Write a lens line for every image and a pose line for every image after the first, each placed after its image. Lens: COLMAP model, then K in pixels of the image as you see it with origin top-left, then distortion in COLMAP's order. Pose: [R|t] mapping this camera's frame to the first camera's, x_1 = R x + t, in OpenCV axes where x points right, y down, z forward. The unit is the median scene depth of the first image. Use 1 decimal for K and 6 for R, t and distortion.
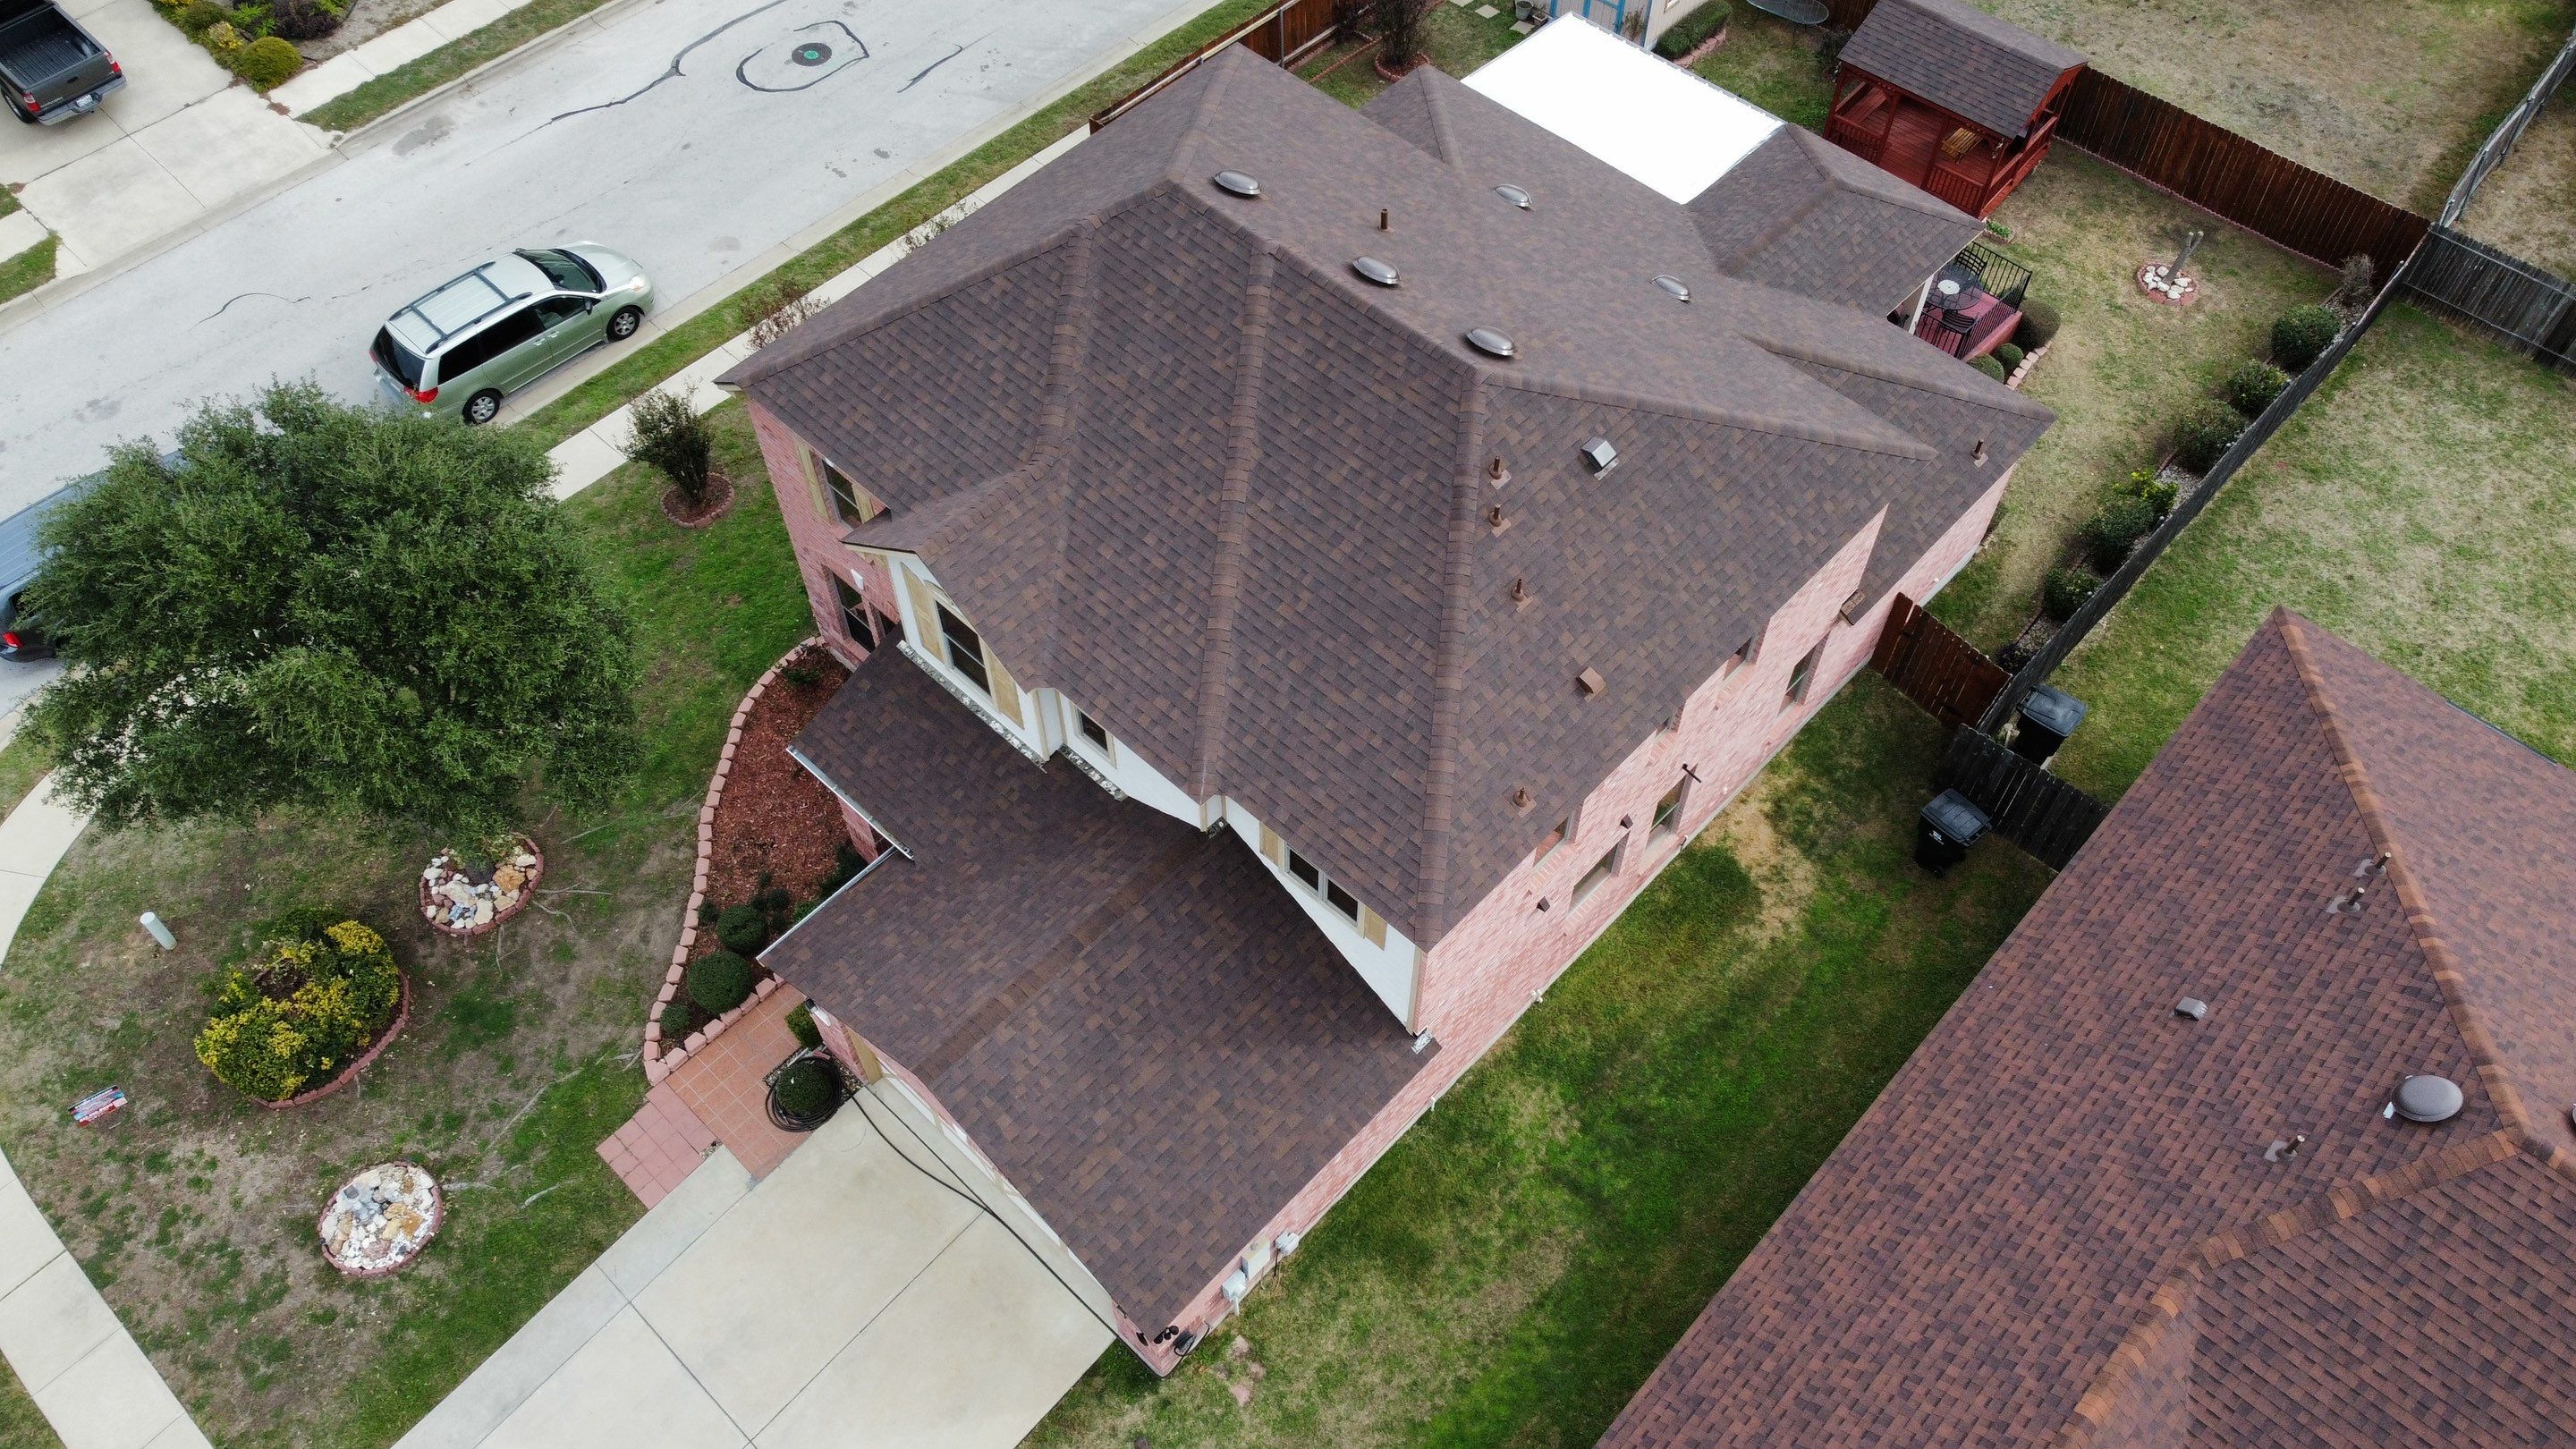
lens RADIAL K [[1958.2, 0, 1285.6], [0, 1958.2, 745.6], [0, 0, 1]] dist [0.002895, -0.005629]
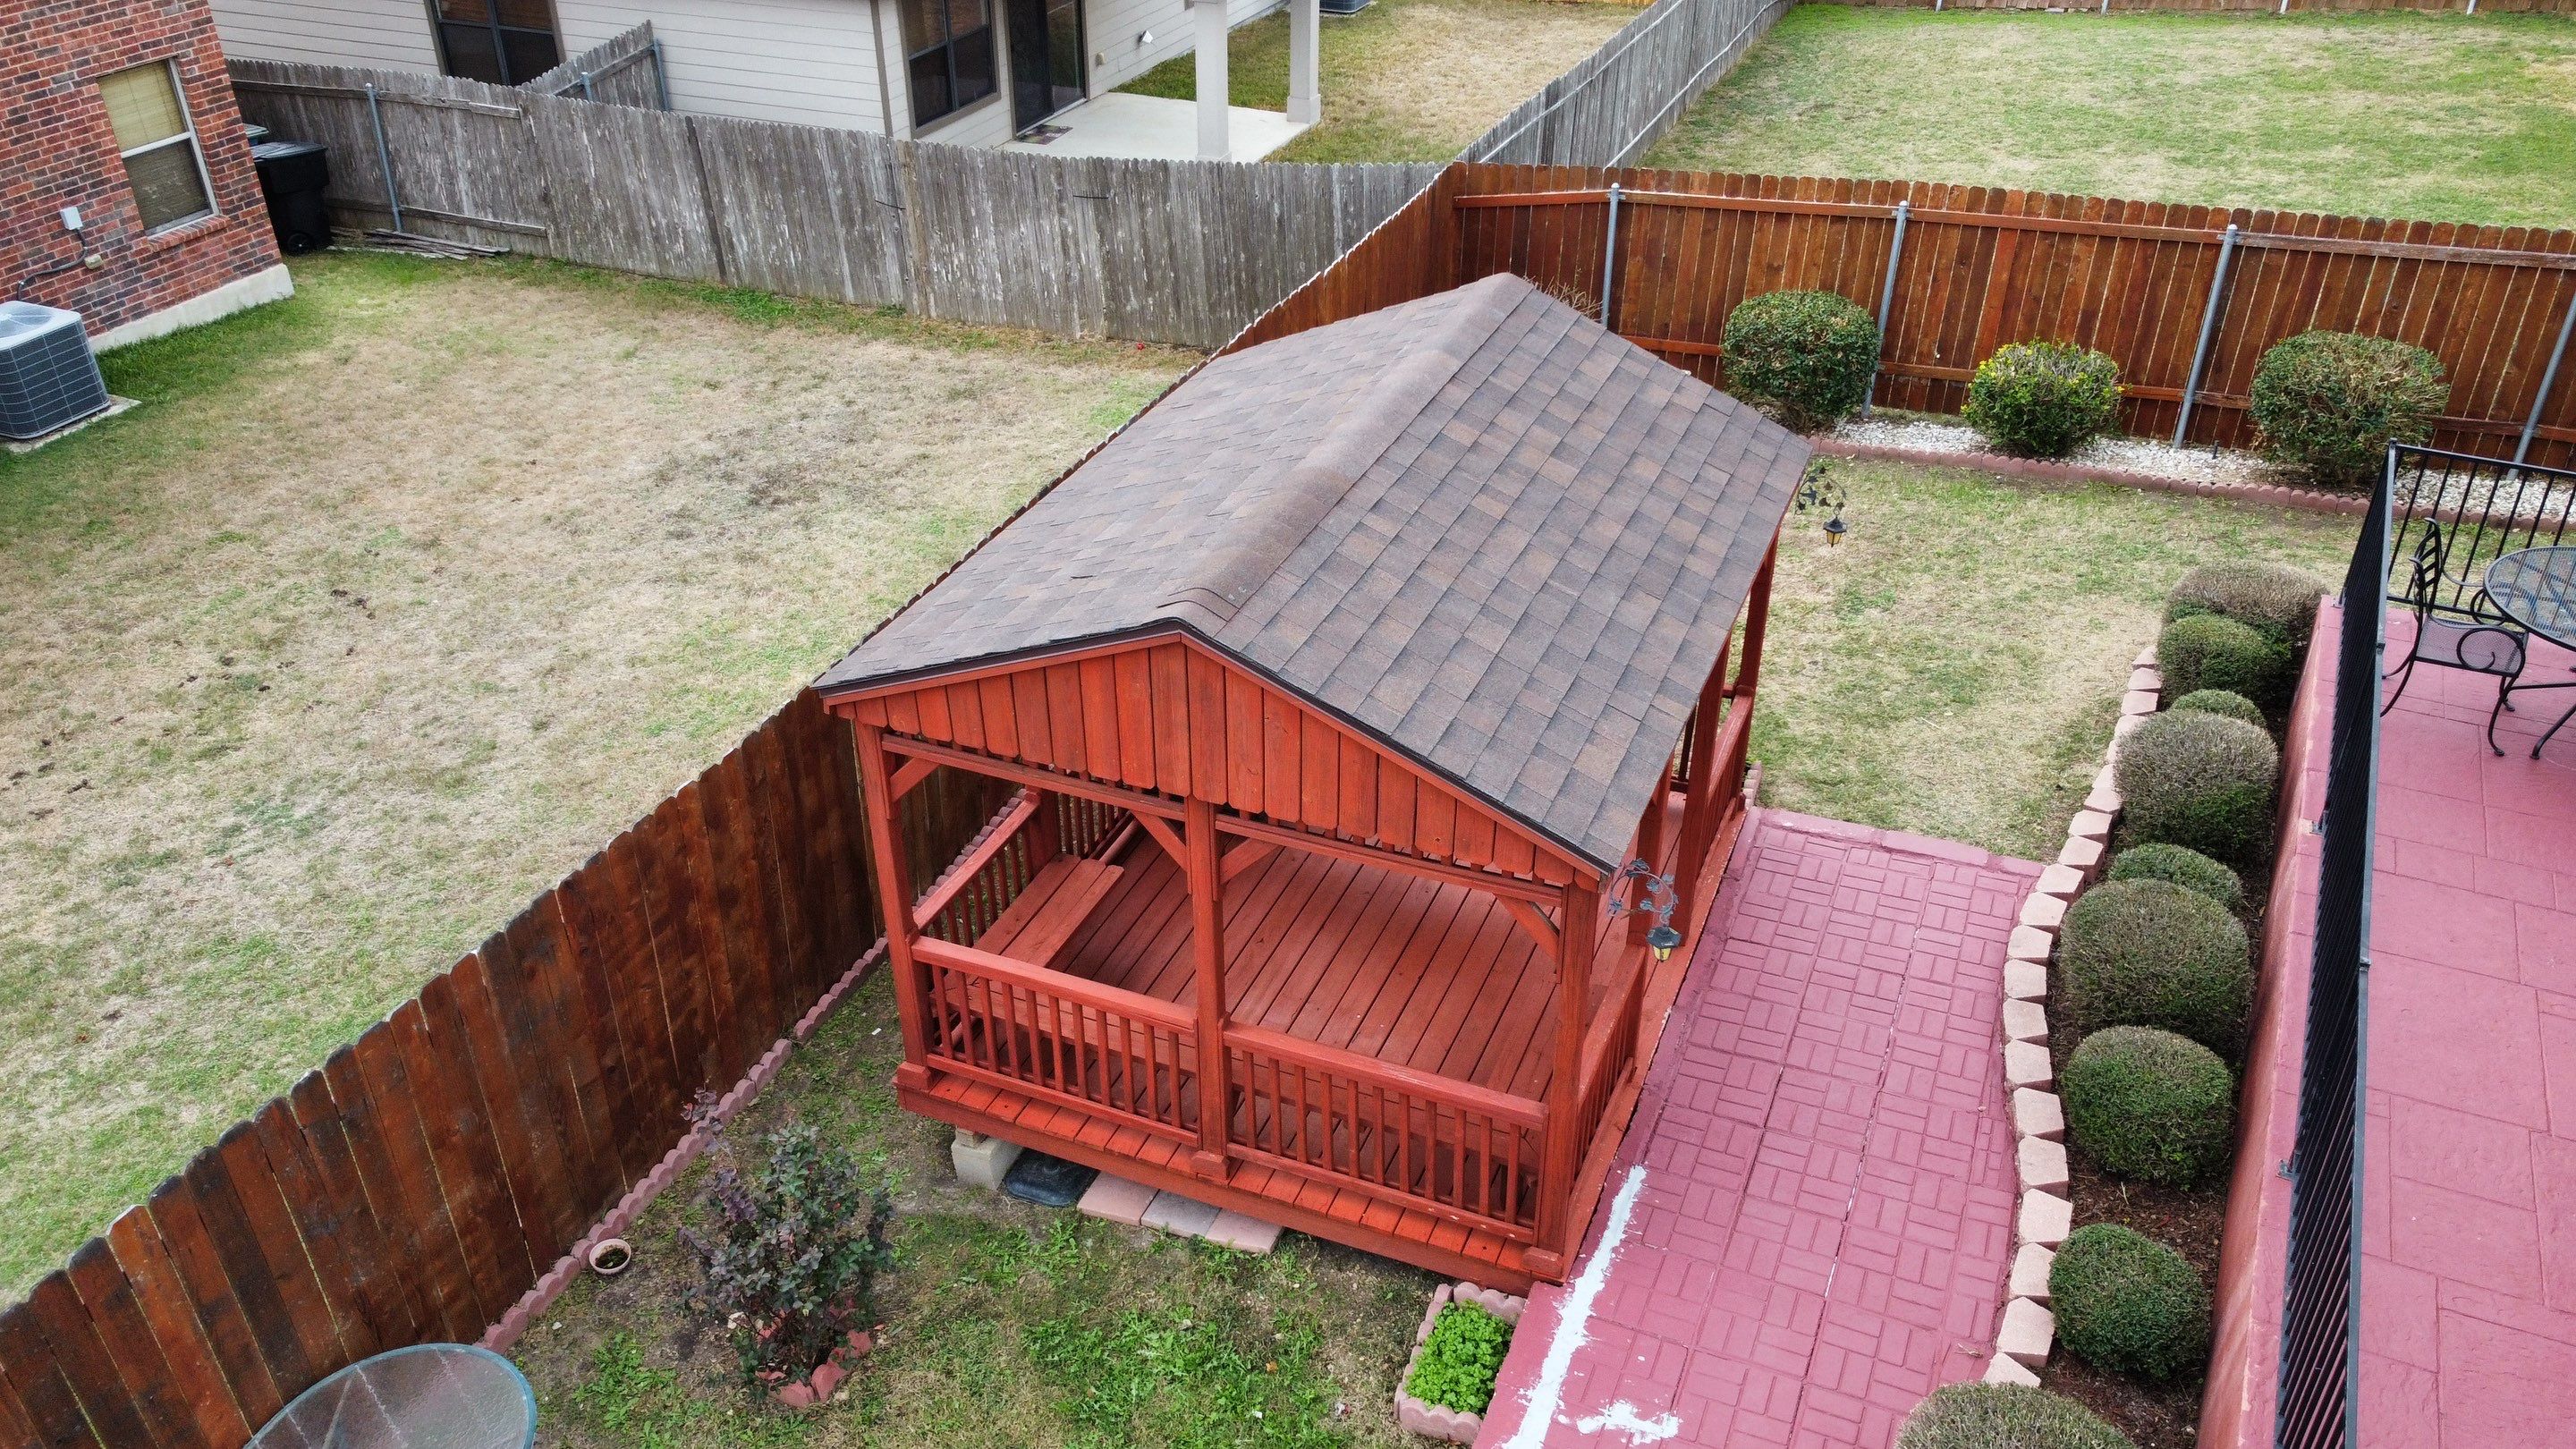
lens RADIAL K [[1958.2, 0, 1289.6], [0, 1958.2, 718.7], [0, 0, 1]] dist [0.002895, -0.005629]
pose [[-0.294762, -0.506946, 0.810013, 0.219551], [0.783680, 0.356789, 0.508476, -0.656198], [-0.546774, 0.784670, 0.292115, 1.341869]]
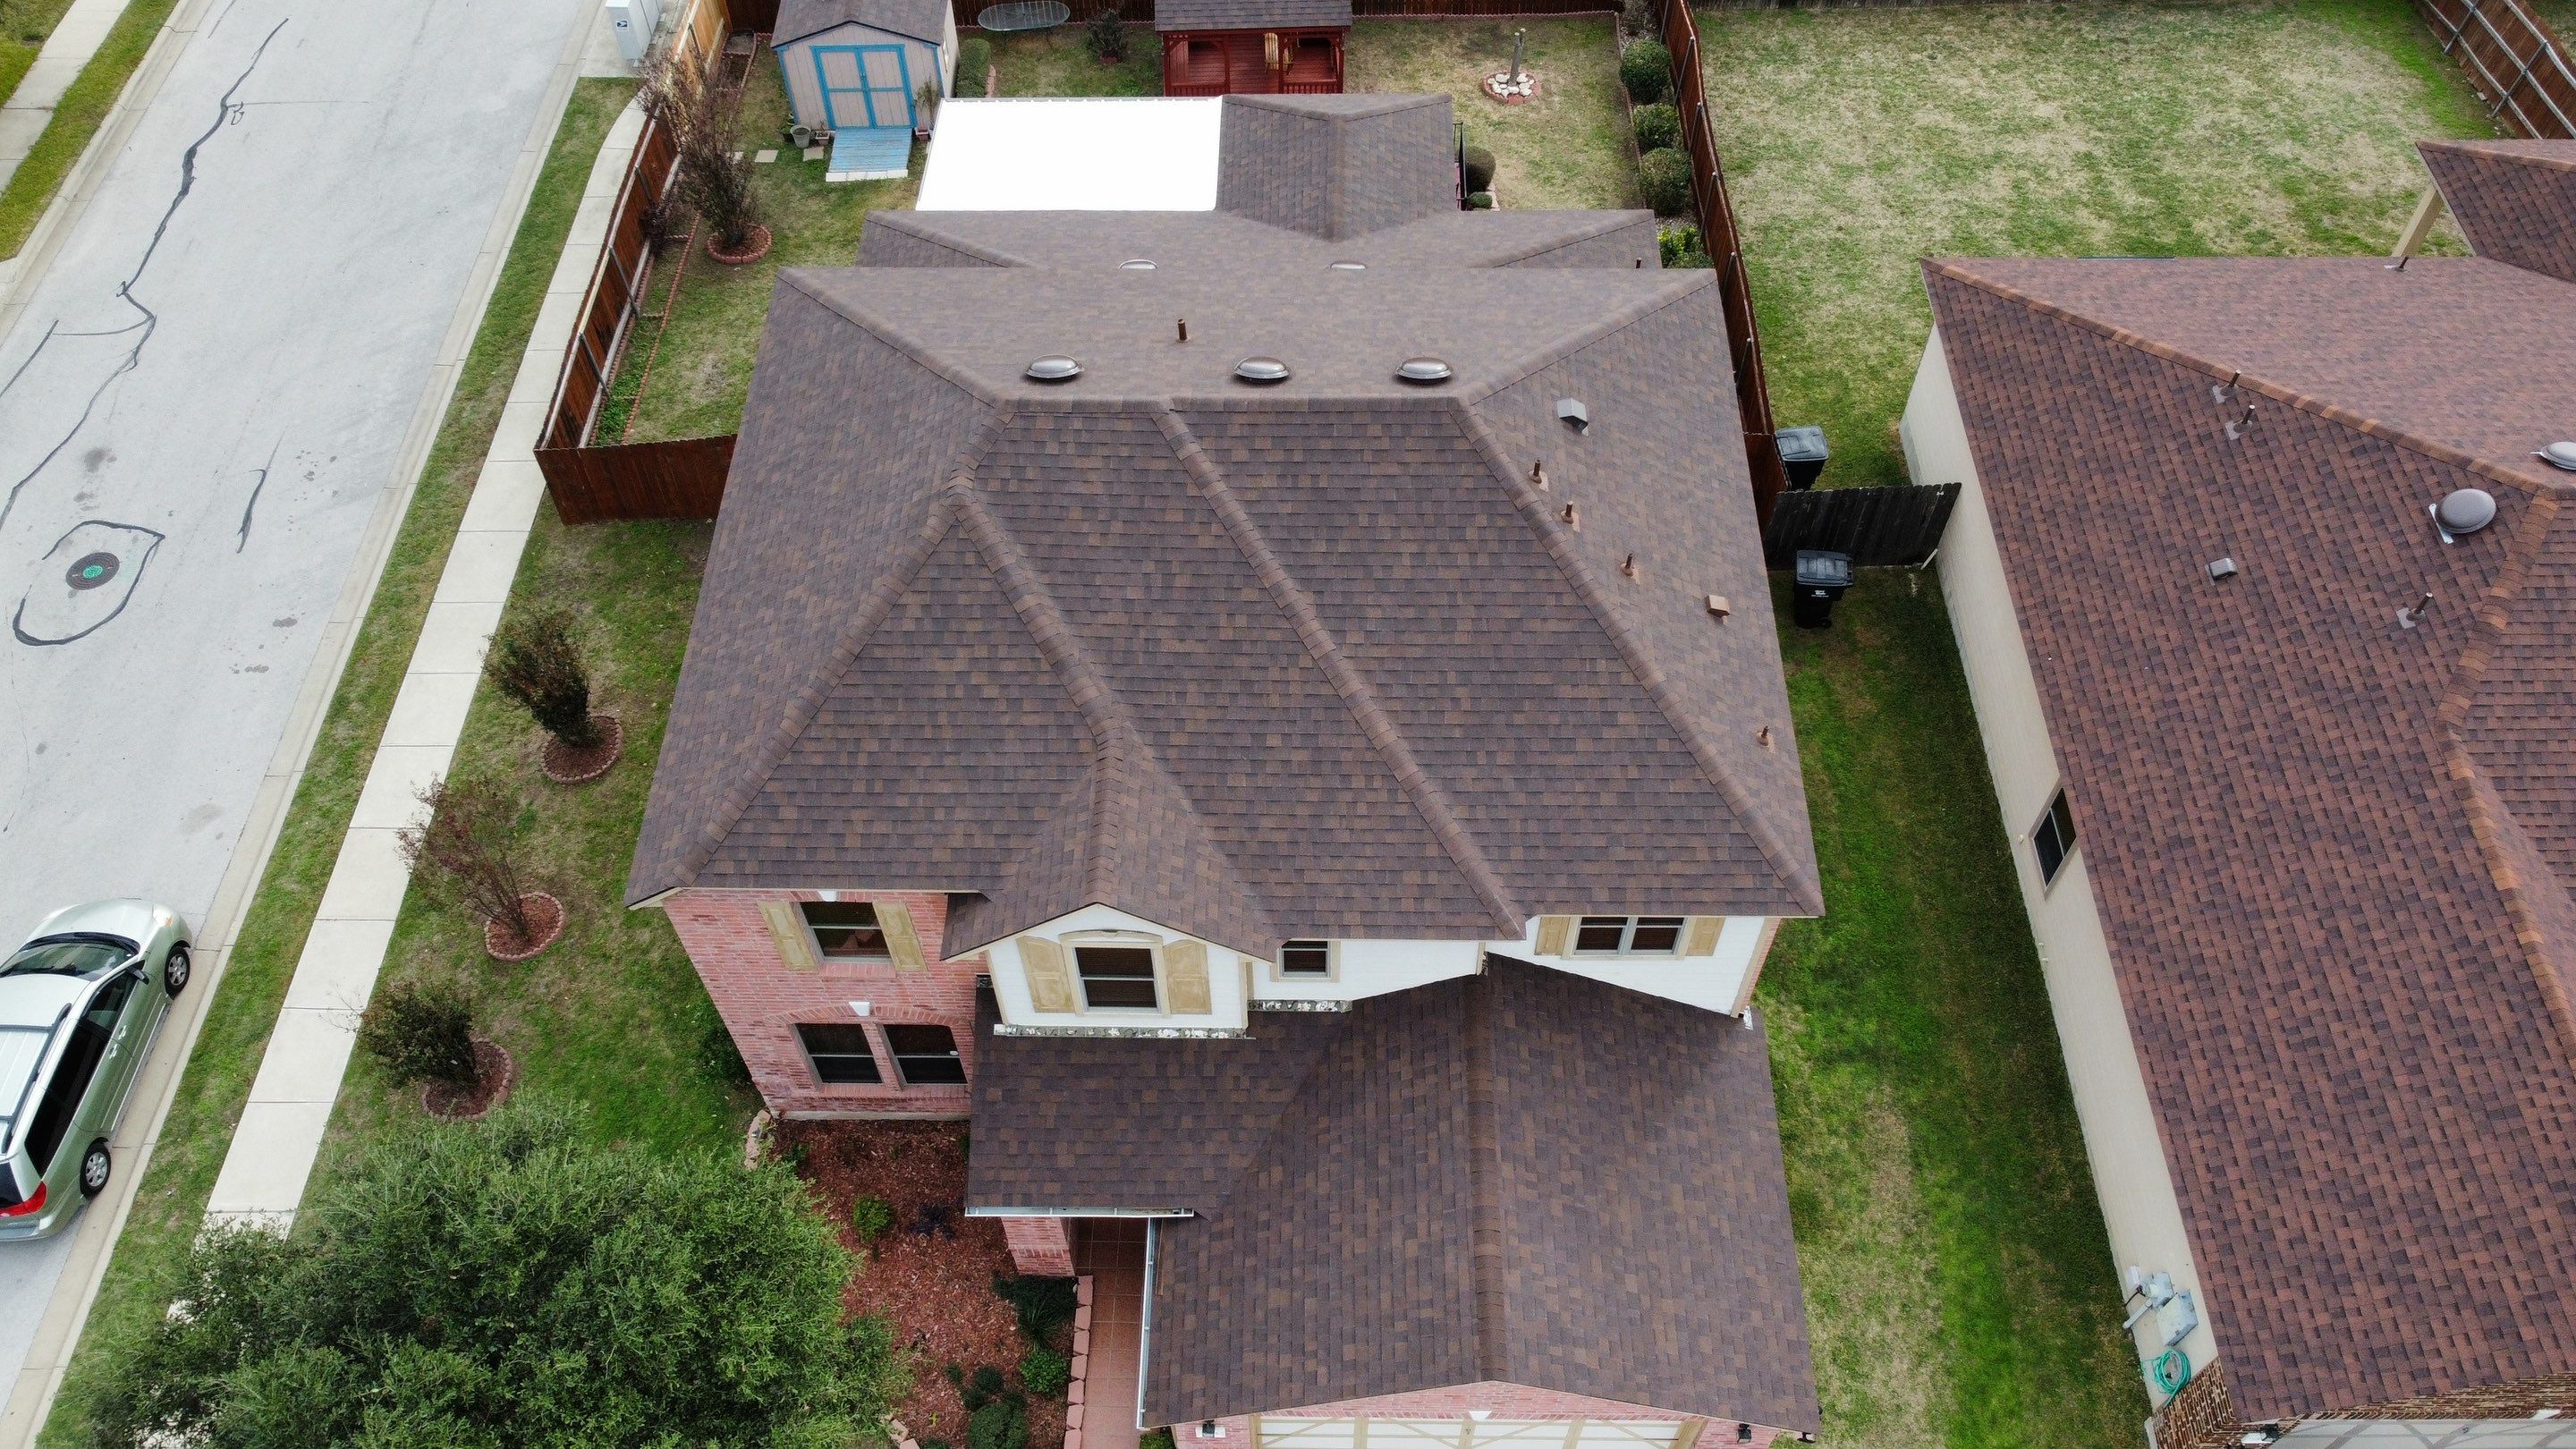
lens RADIAL K [[1958.2, 0, 1292.0], [0, 1958.2, 741.3], [0, 0, 1]] dist [0.002895, -0.005629]
pose [[0.736768, -0.550944, 0.391962, -0.360957], [0.558507, 0.822637, 0.106482, -0.171075], [-0.381108, 0.140461, 0.913798, 0.161029]]
